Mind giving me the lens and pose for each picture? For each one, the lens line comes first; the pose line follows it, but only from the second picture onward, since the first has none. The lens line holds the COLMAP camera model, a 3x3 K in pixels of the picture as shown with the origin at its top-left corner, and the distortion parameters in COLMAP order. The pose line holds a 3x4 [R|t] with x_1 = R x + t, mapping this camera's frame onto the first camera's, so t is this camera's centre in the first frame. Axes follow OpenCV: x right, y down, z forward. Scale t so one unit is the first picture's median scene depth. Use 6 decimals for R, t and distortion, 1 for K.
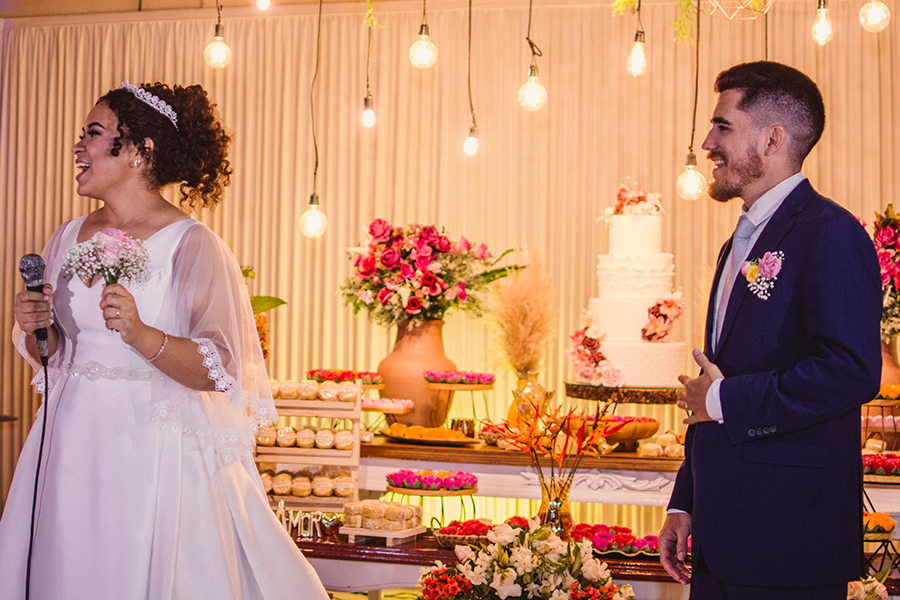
lens RADIAL K [[1942.9, 0, 450.0], [0, 1942.9, 300.0], [0, 0, 1]] dist [-0.065618, 0.182577]
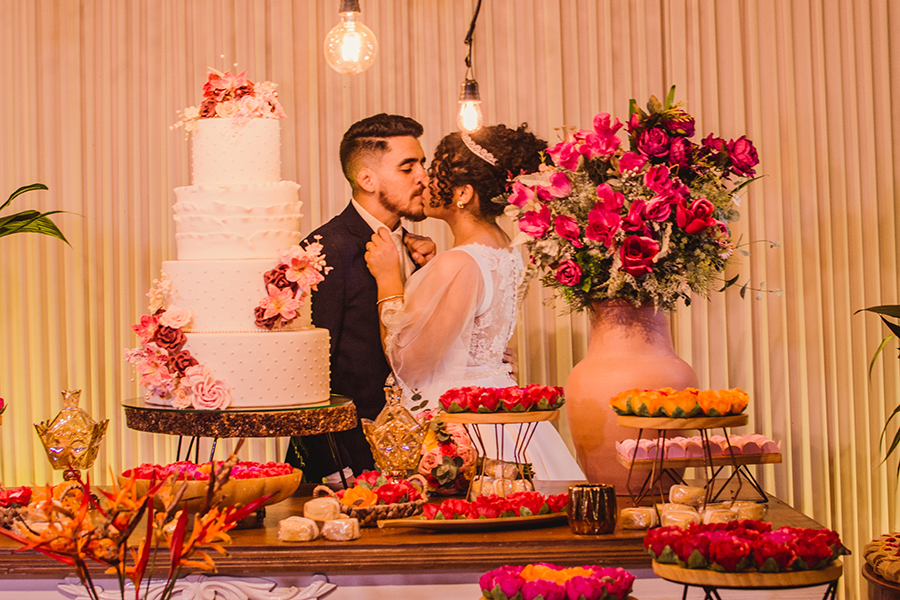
lens RADIAL K [[1630.1, 0, 451.4], [0, 1630.1, 275.0], [0, 0, 1]] dist [-0.147400, -0.123563]
pose [[0.960173, -0.031839, 0.277586, 0.019423], [0.032878, 0.999459, 0.000912, 0.006111], [-0.277465, 0.008251, 0.960700, 0.511784]]
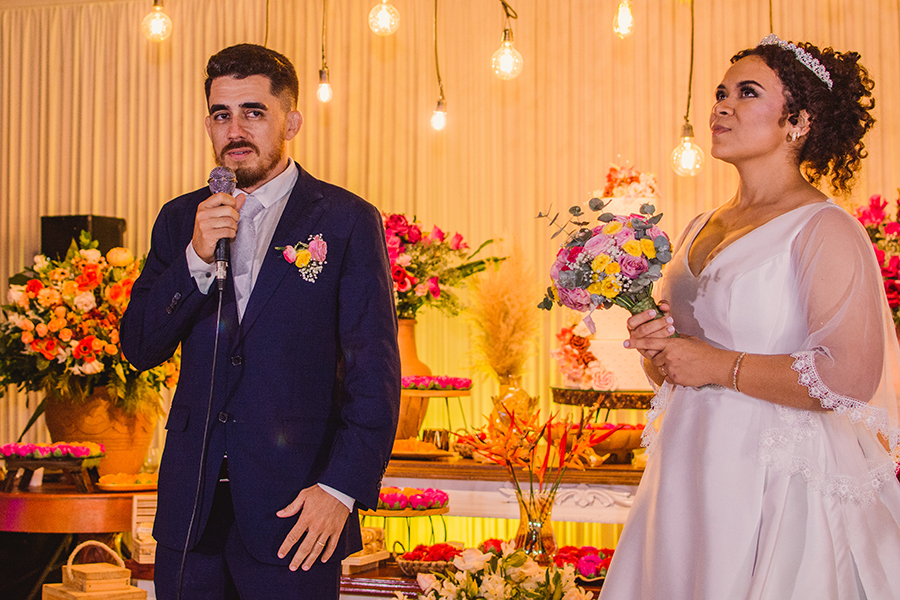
lens RADIAL K [[1942.9, 0, 450.0], [0, 1942.9, 300.0], [0, 0, 1]] dist [-0.065618, 0.182577]
pose [[0.999813, -0.015172, -0.011966, 0.024500], [0.015054, 0.999837, -0.009921, 0.010977], [0.012115, 0.009739, 0.999879, 0.111195]]
